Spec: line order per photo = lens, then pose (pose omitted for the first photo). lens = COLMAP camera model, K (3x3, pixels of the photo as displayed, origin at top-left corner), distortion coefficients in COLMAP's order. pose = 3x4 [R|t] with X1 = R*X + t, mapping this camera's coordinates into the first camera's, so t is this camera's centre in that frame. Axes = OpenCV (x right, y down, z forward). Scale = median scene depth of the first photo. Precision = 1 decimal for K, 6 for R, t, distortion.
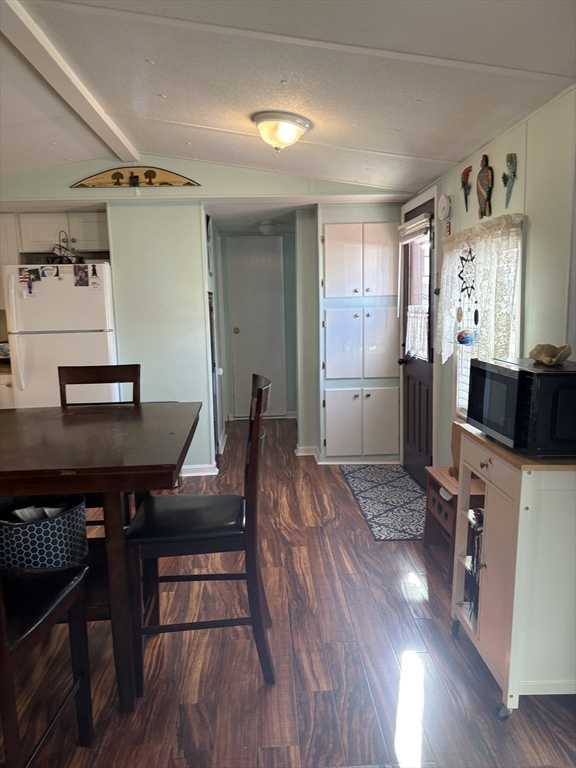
lens RADIAL K [[575.8, 0, 285.7], [0, 575.8, 384.7], [0, 0, 1]] dist [0.023121, -0.019744]
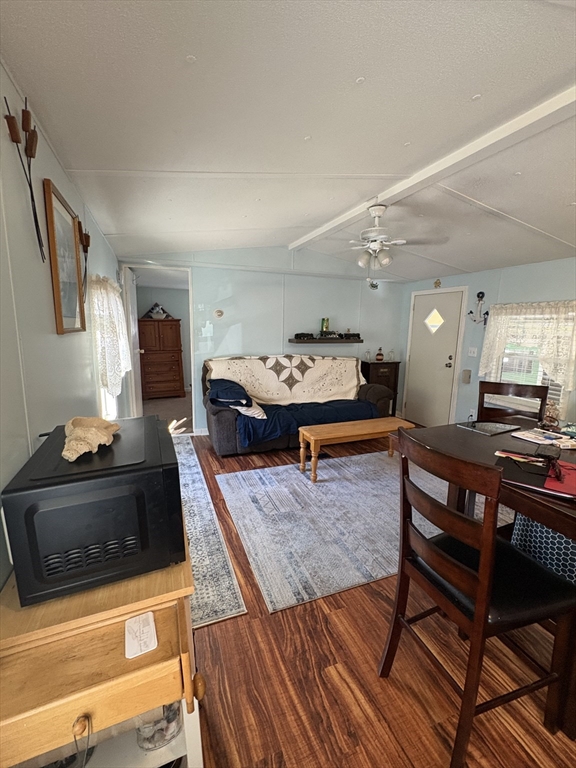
lens RADIAL K [[336.7, 0, 289.1], [0, 336.7, 385.4], [0, 0, 1]] dist [-0.001436, -0.000125]
pose [[-0.944208, 0.063148, -0.323240, 0.161657], [-0.045392, 0.947130, 0.317624, -0.120832], [0.326208, 0.314575, -0.891421, 0.672020]]
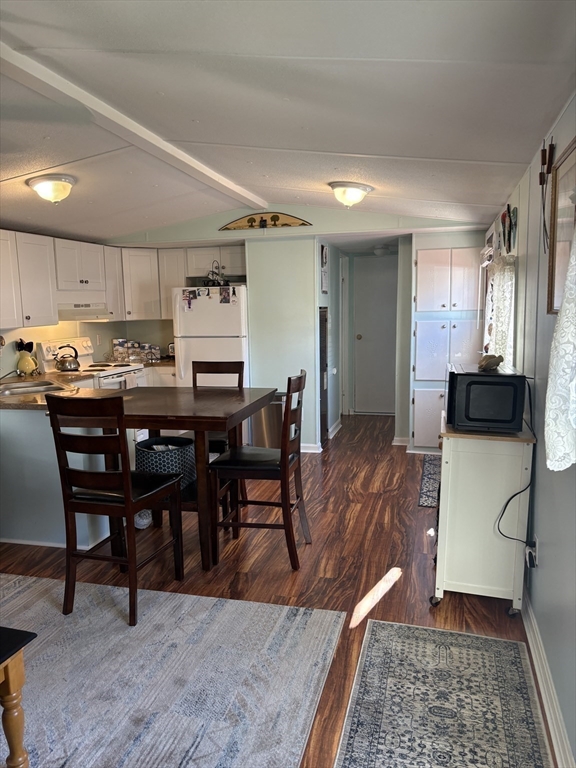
lens RADIAL K [[575.8, 0, 288.2], [0, 575.8, 385.6], [0, 0, 1]] dist [0.023121, -0.019744]
pose [[0.956006, 0.042765, -0.290214, 0.184155], [-0.044030, 0.999028, 0.002173, 0.011474], [0.290025, 0.010700, 0.956959, -0.233346]]
